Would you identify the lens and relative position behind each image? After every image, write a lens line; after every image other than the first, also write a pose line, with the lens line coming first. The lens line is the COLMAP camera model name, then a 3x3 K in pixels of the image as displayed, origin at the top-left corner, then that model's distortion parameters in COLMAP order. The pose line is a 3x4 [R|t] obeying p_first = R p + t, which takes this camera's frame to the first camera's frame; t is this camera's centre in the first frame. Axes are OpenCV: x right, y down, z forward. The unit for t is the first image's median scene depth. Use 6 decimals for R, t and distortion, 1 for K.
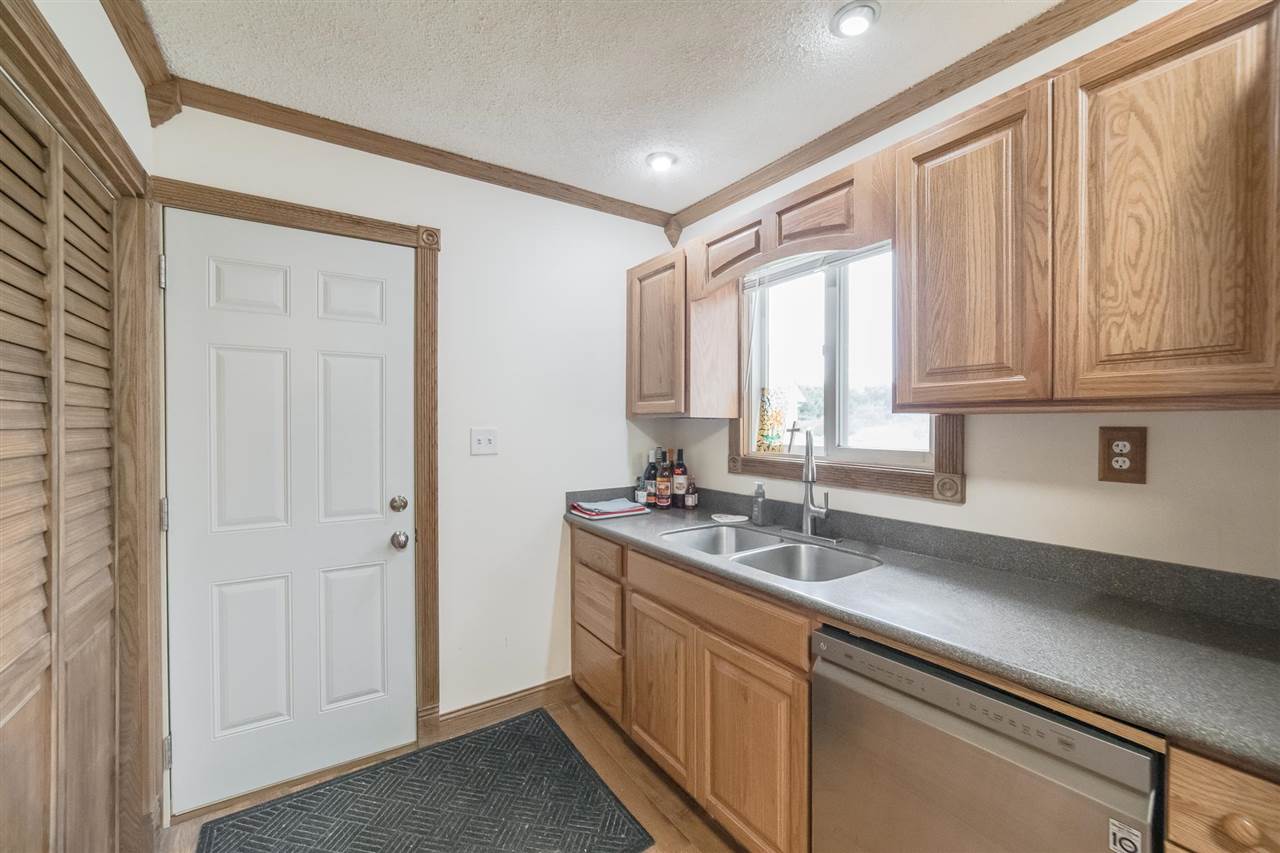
lens RADIAL K [[502.1, 0, 644.0], [0, 502.1, 429.1], [0, 0, 1]] dist [-0.001292, 0.000187]
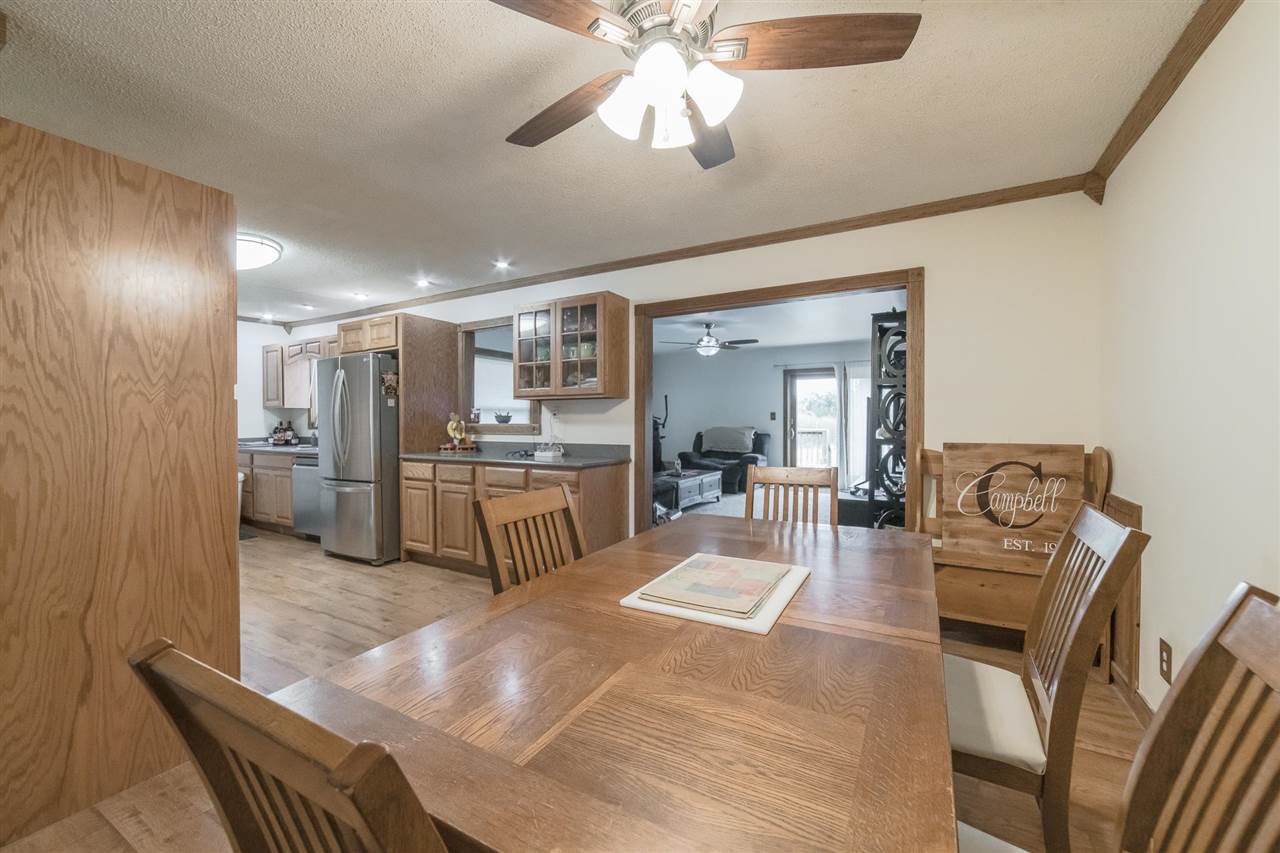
lens RADIAL K [[496.2, 0, 638.1], [0, 496.2, 422.5], [0, 0, 1]] dist [-0.005075, 0.000322]
pose [[0.888574, -0.010374, 0.458616, 0.507598], [0.008068, 0.999943, 0.006987, 0.047513], [-0.458662, -0.002509, 0.888607, -2.055624]]
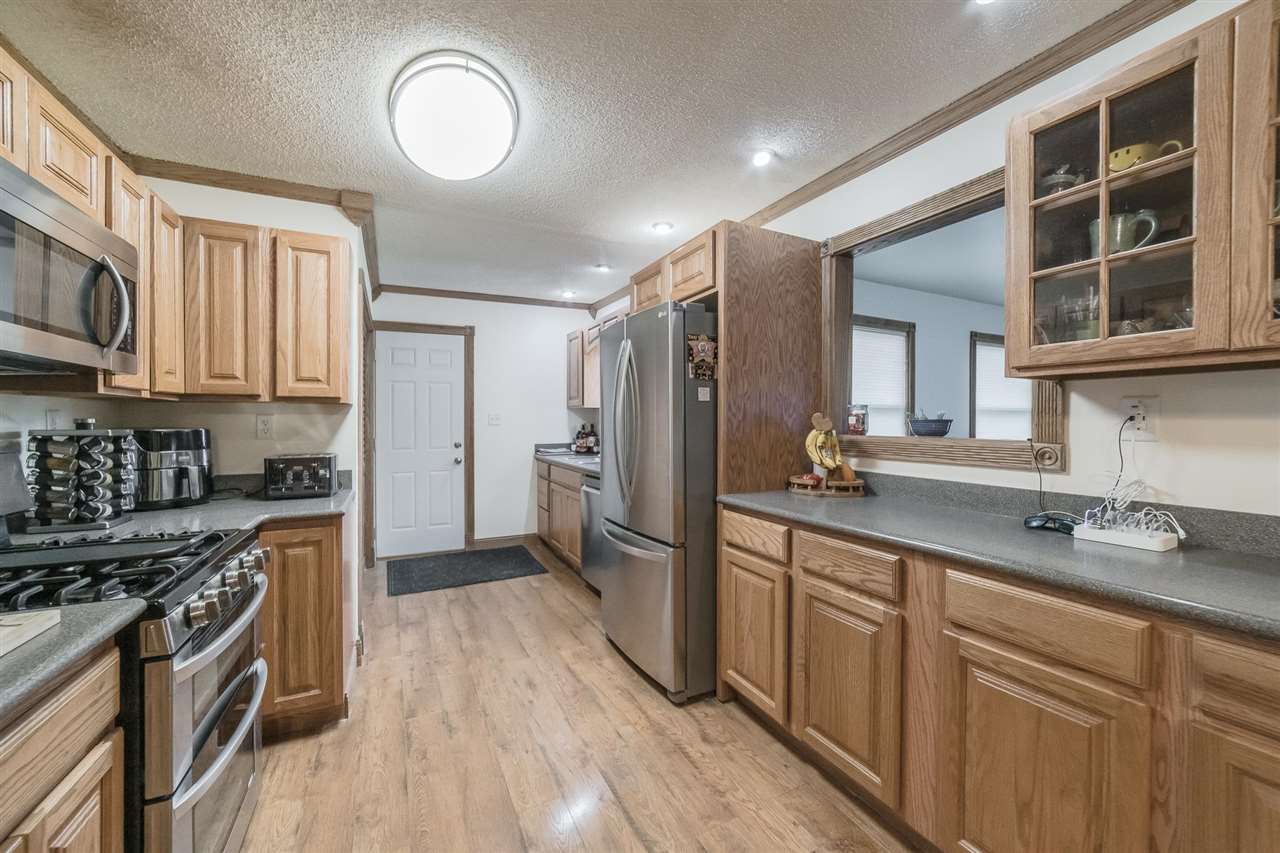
lens RADIAL K [[496.2, 0, 638.1], [0, 496.2, 422.5], [0, 0, 1]] dist [-0.005075, 0.000322]
pose [[0.992407, 0.000827, -0.122995, 0.528673], [-0.000713, 0.999999, 0.000977, 0.034382], [0.122996, -0.000882, 0.992407, -0.998823]]
